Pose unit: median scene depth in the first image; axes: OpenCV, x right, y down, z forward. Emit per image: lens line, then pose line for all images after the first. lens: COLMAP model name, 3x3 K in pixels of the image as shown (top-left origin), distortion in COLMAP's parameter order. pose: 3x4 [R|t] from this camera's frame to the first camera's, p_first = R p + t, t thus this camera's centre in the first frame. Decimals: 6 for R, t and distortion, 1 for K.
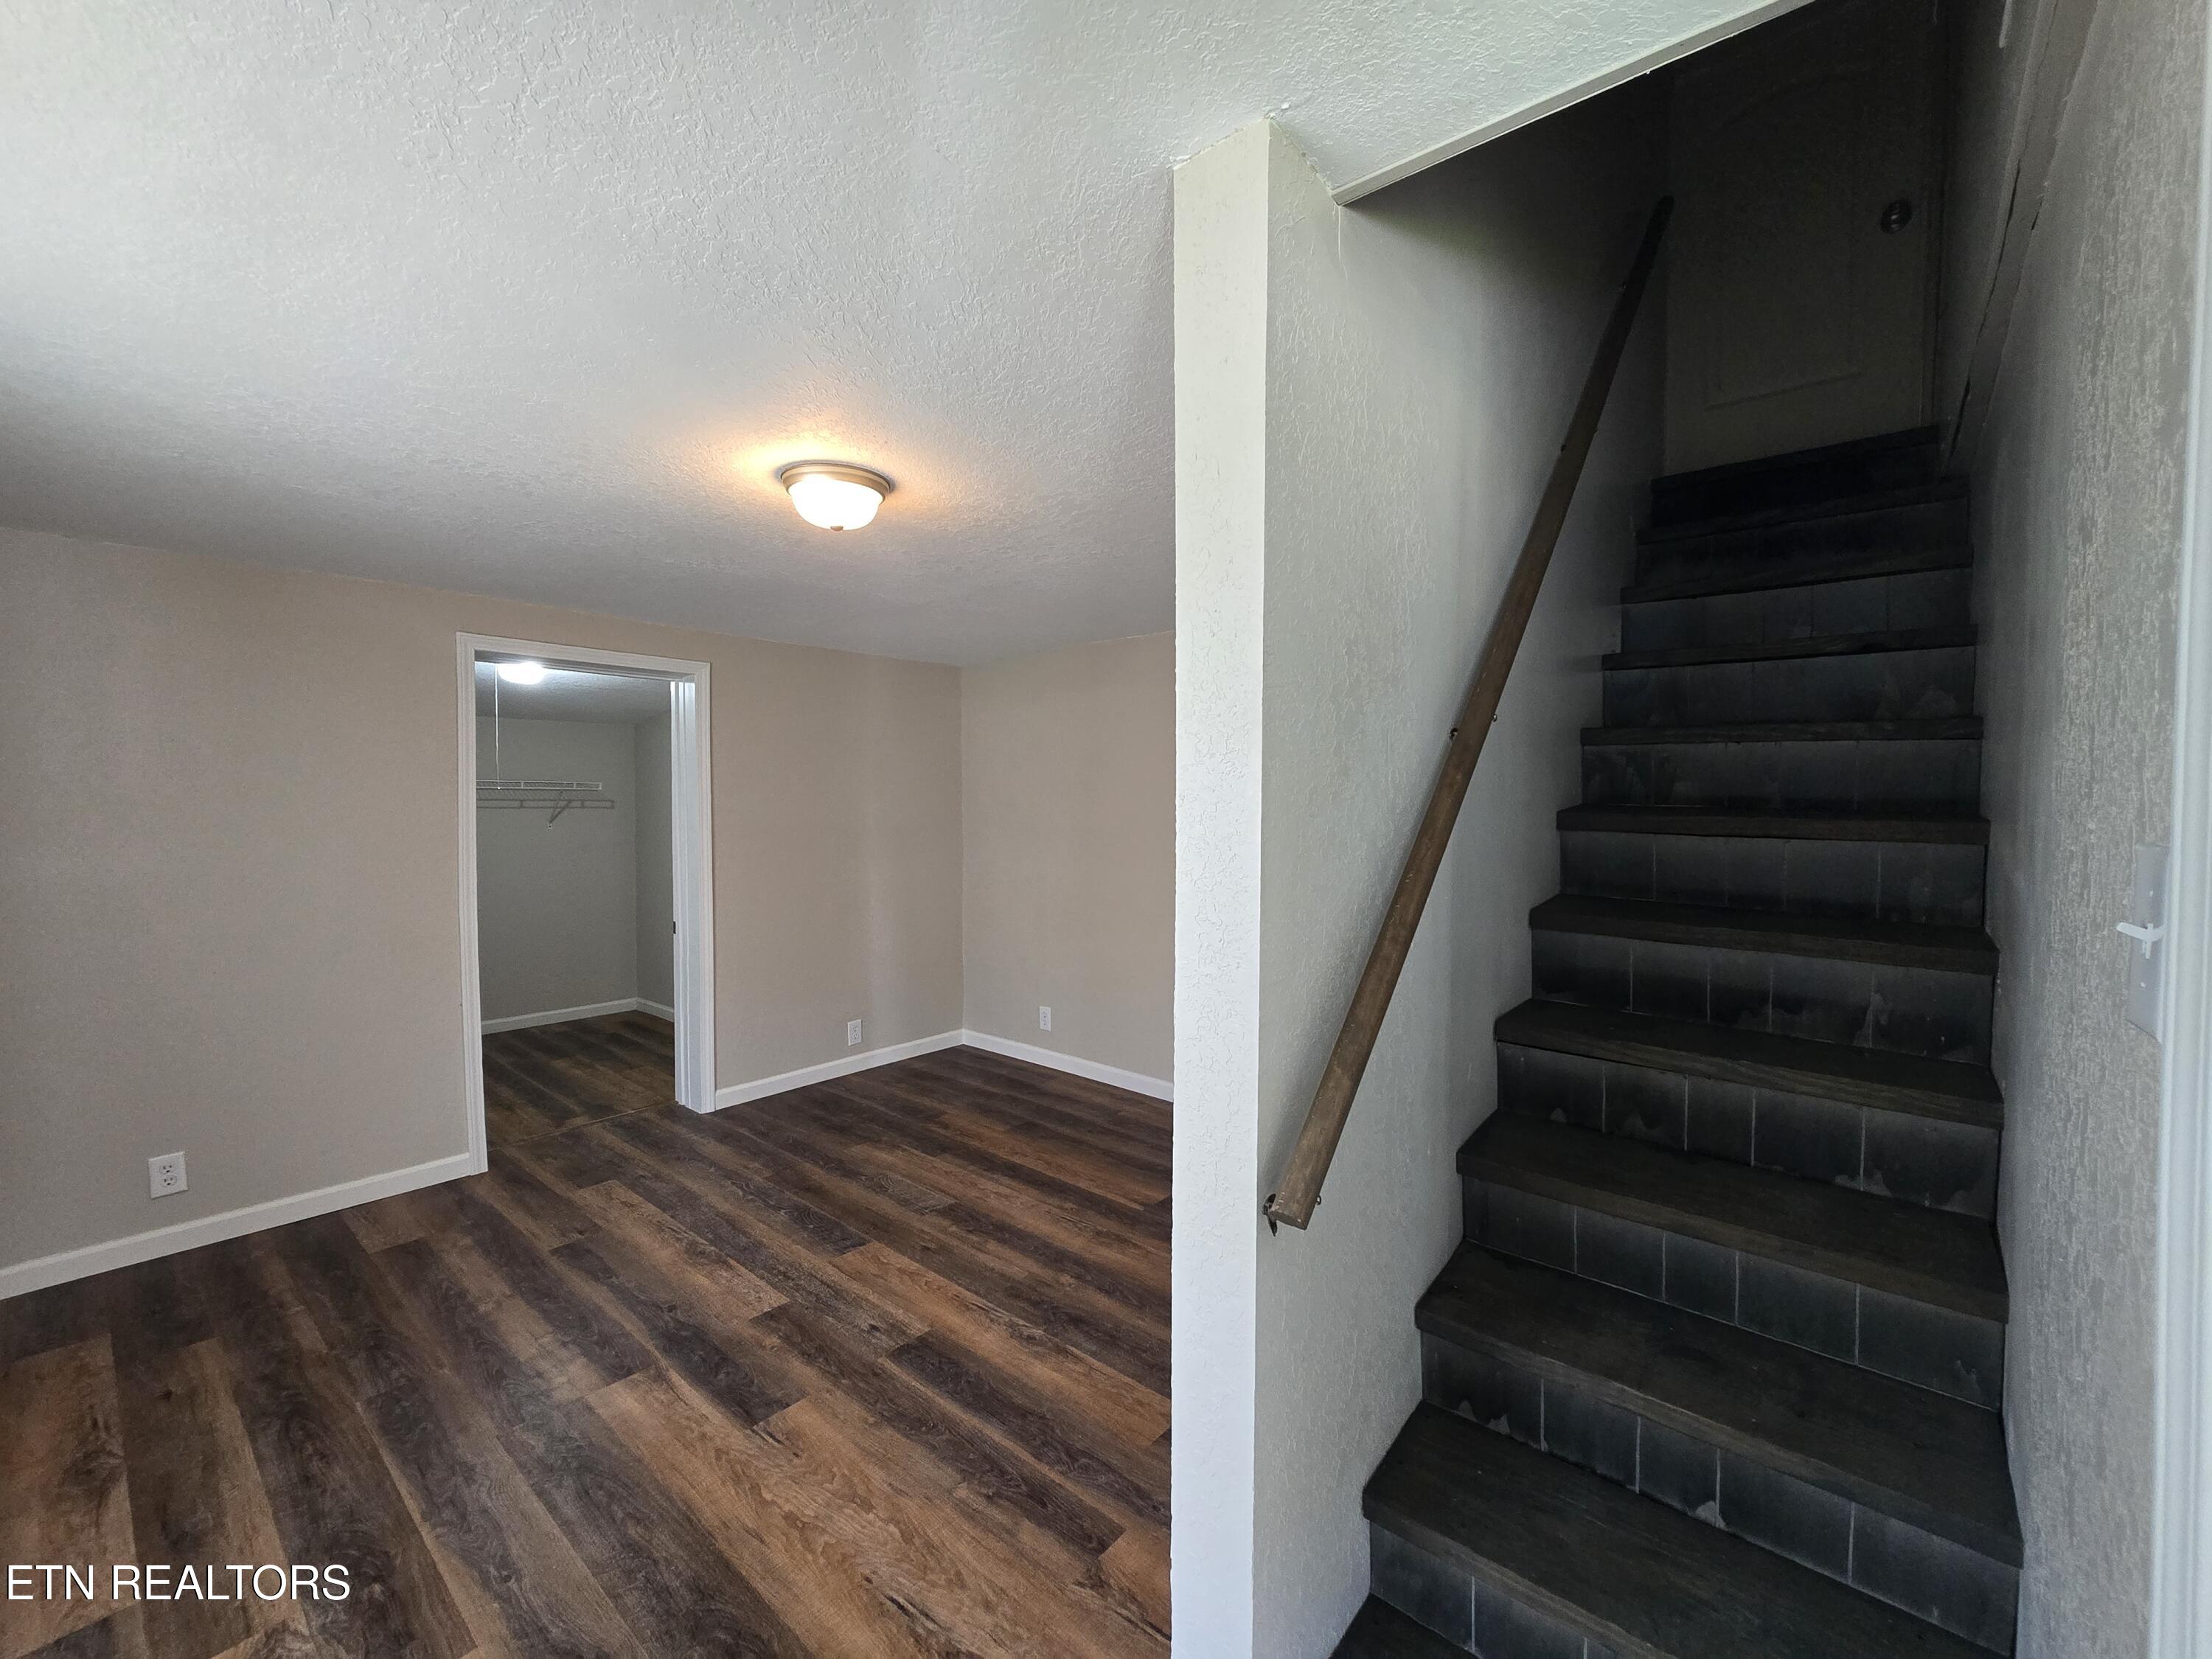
lens RADIAL K [[894.2, 0, 1112.3], [0, 894.2, 833.2], [0, 0, 1]] dist [-0.003549, 0.001288]
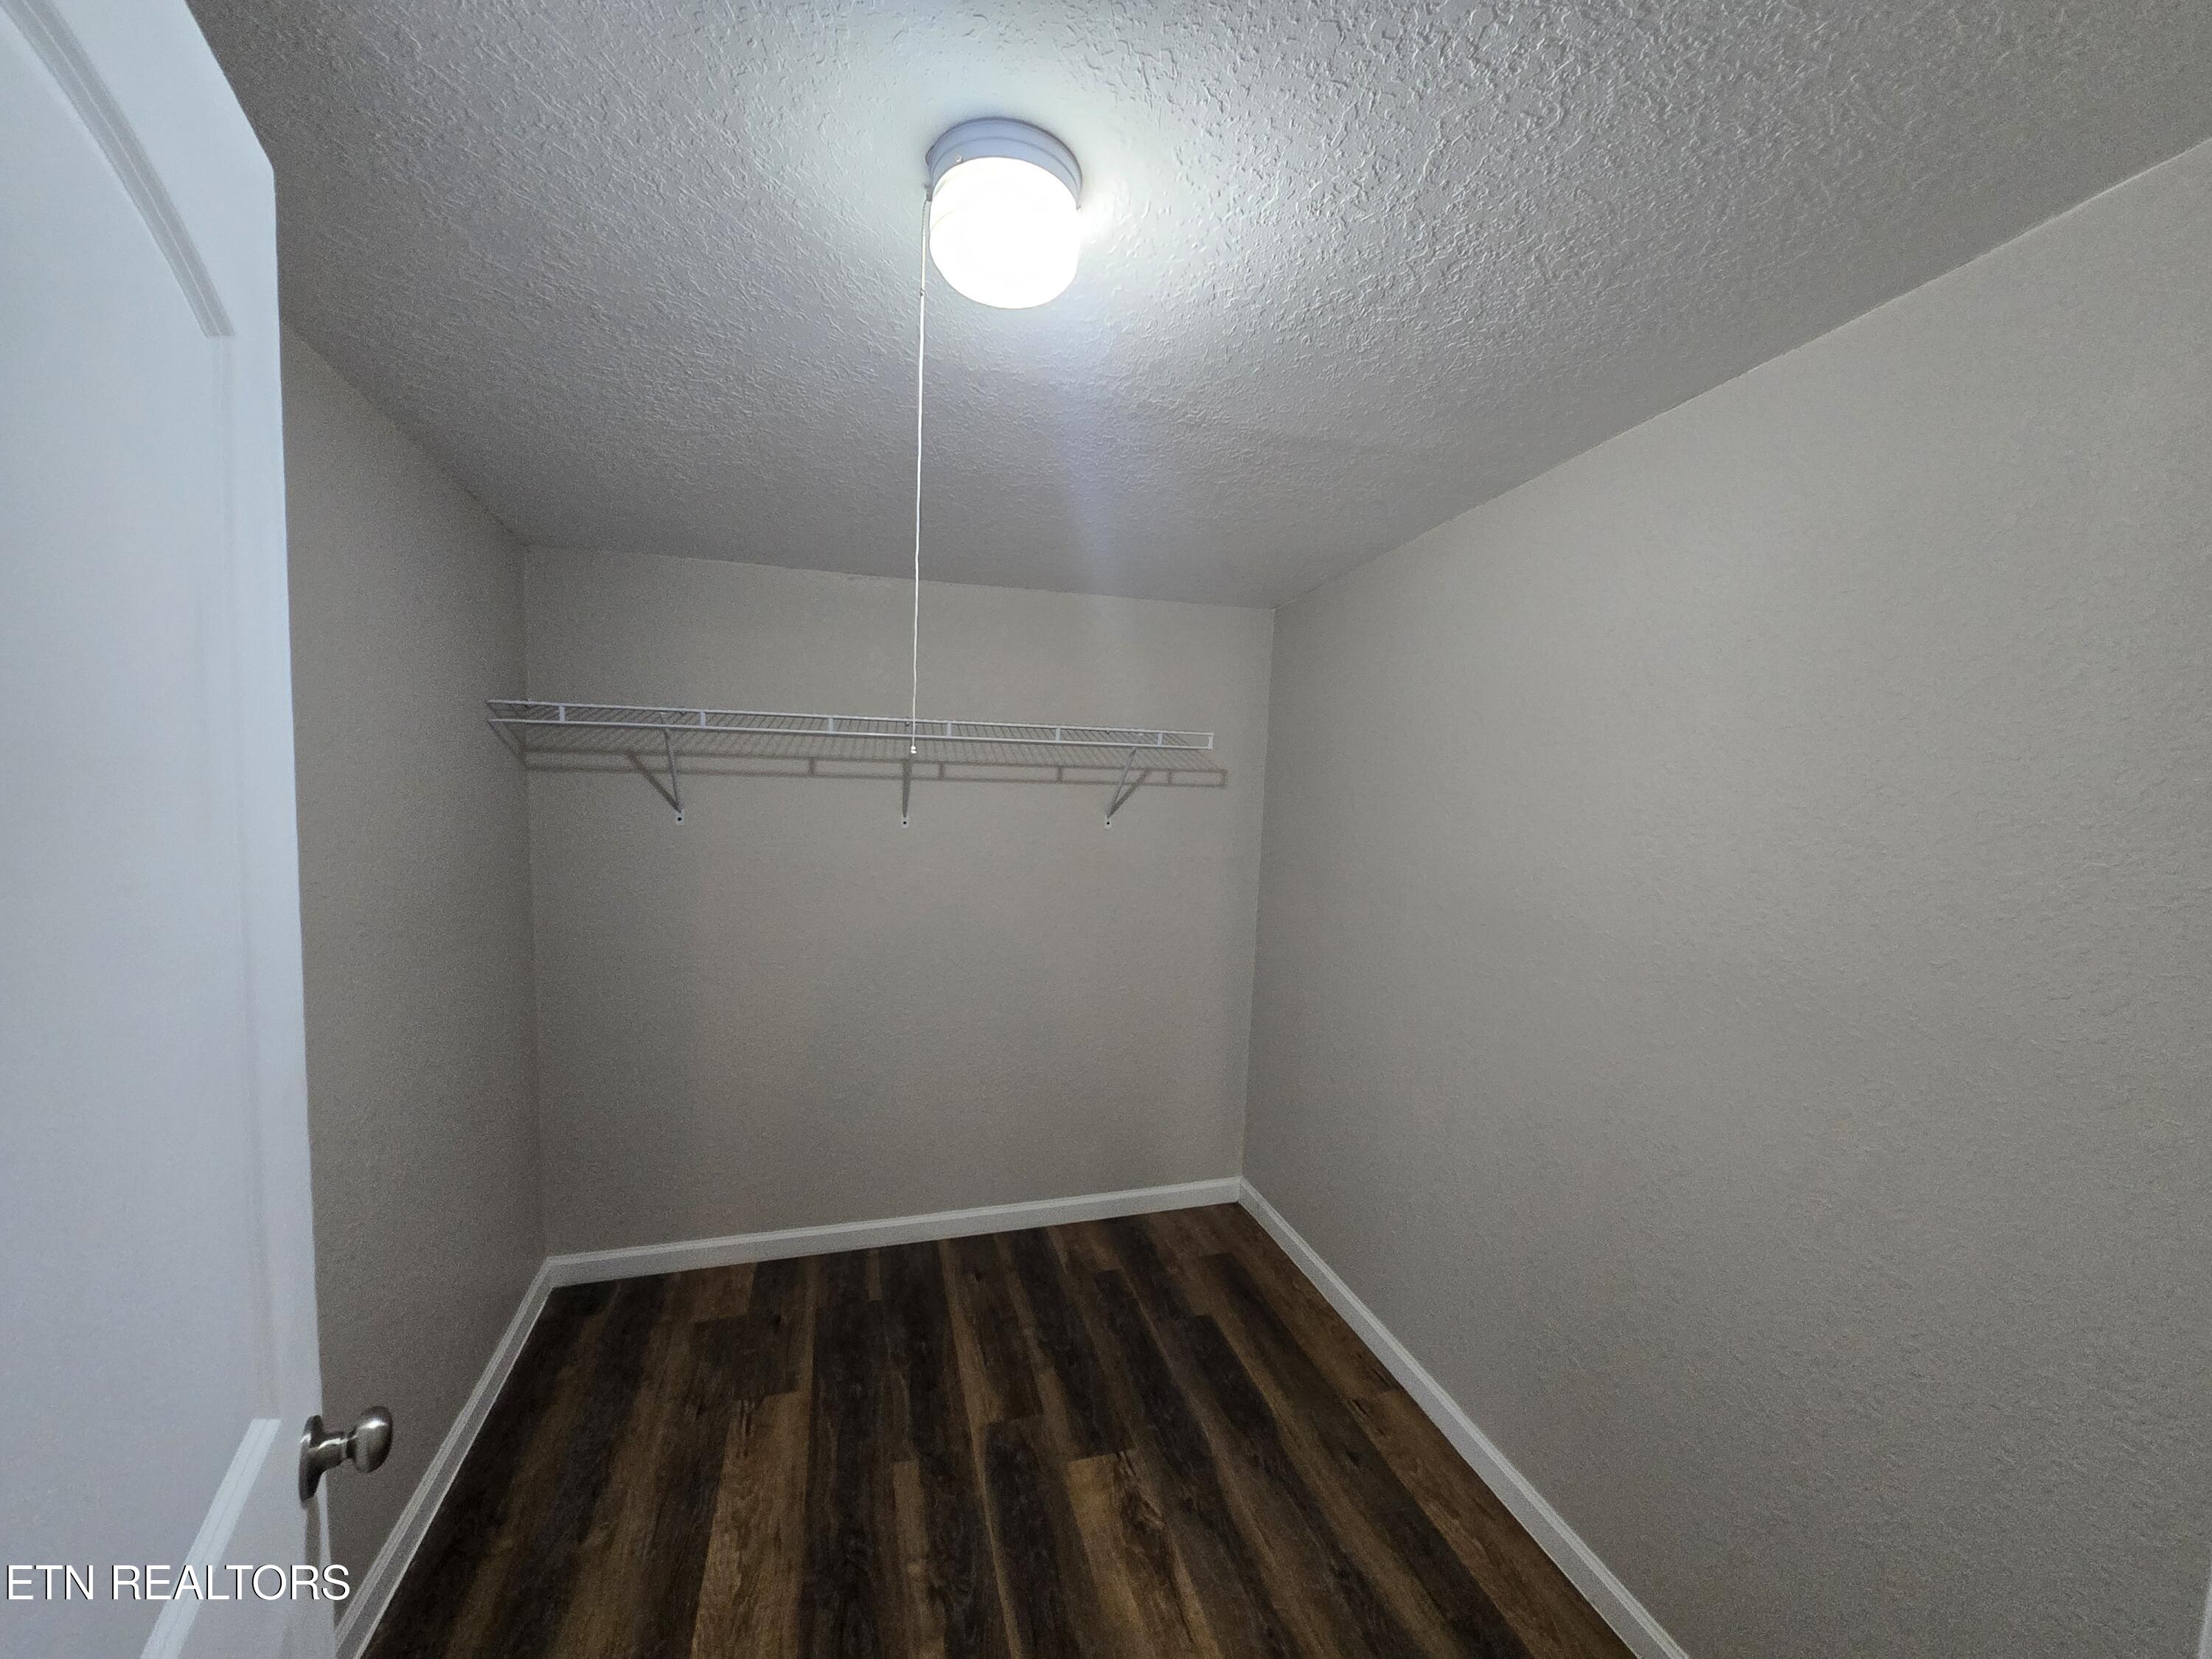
lens RADIAL K [[894.2, 0, 1111.4], [0, 894.2, 821.2], [0, 0, 1]] dist [-0.003549, 0.001288]
pose [[0.838604, 0.072406, -0.539908, -0.777327], [-0.052968, 0.997269, 0.051470, -0.068328], [0.542160, -0.014565, 0.840149, 1.257701]]
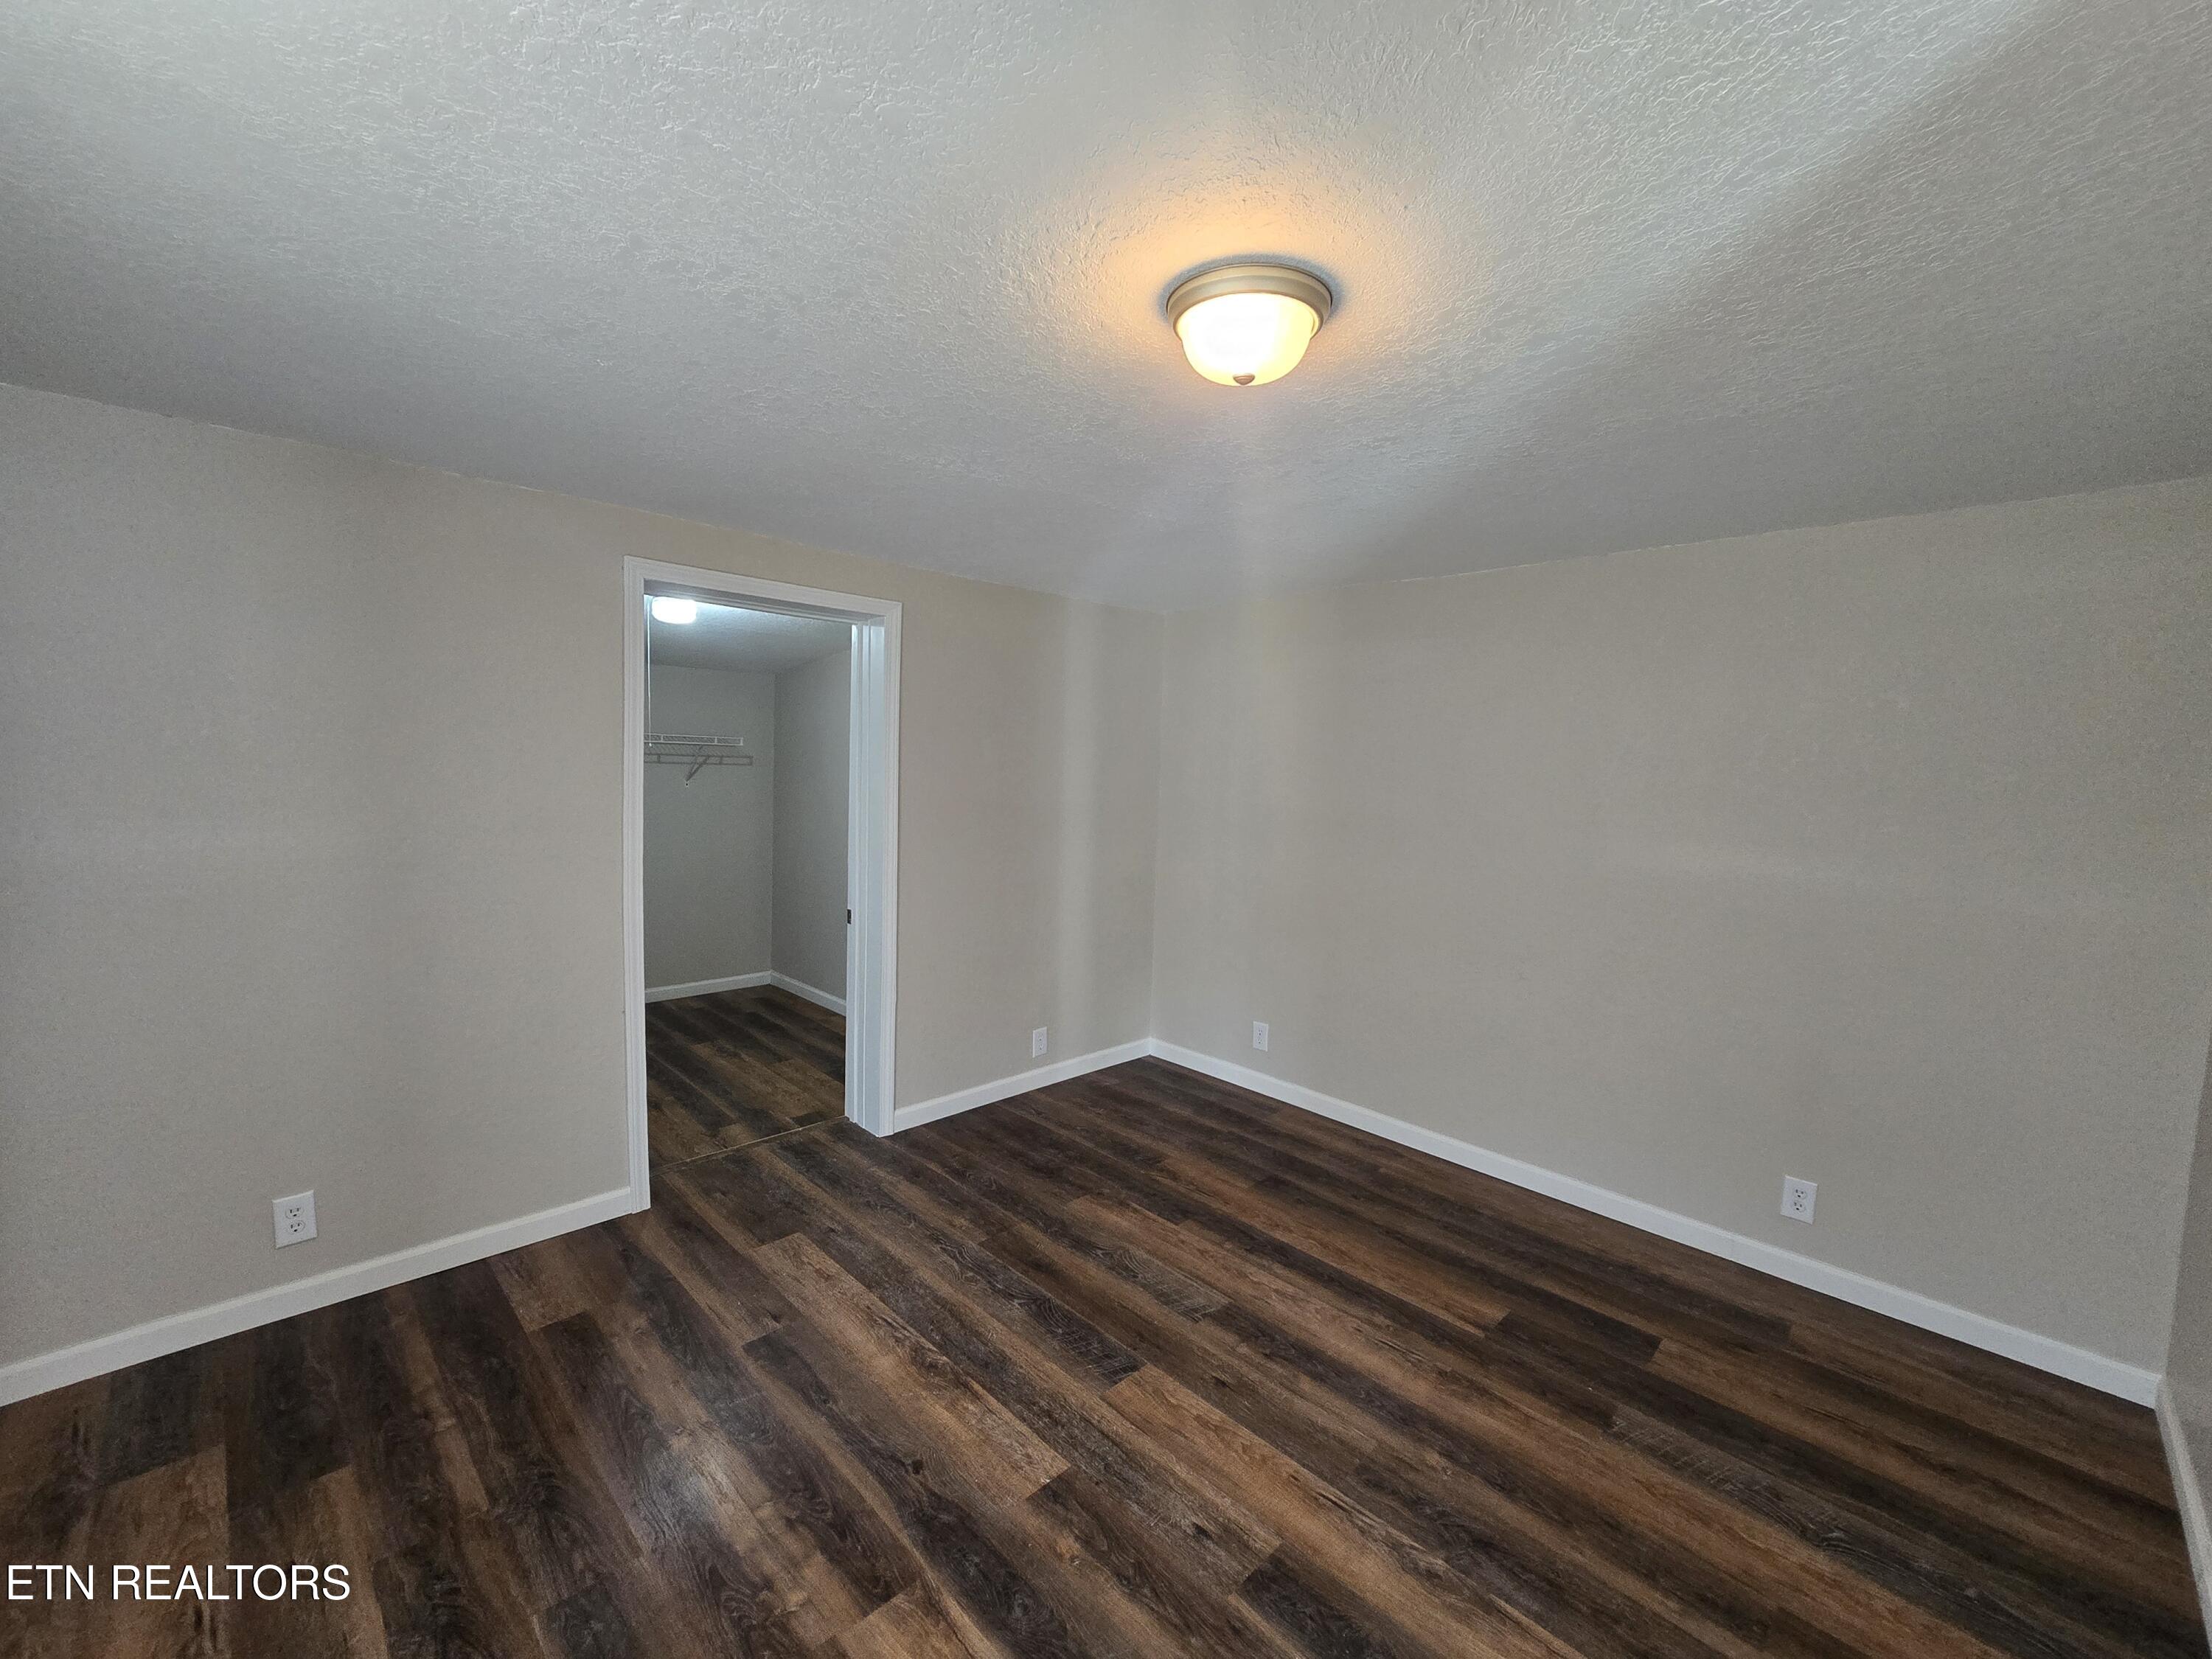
lens RADIAL K [[894.2, 0, 1110.8], [0, 894.2, 830.7], [0, 0, 1]] dist [-0.003549, 0.001288]
pose [[0.996134, 0.038536, -0.078940, -0.258269], [-0.035055, 0.998371, 0.045025, -0.033423], [0.080546, -0.042084, 0.995862, 0.256187]]
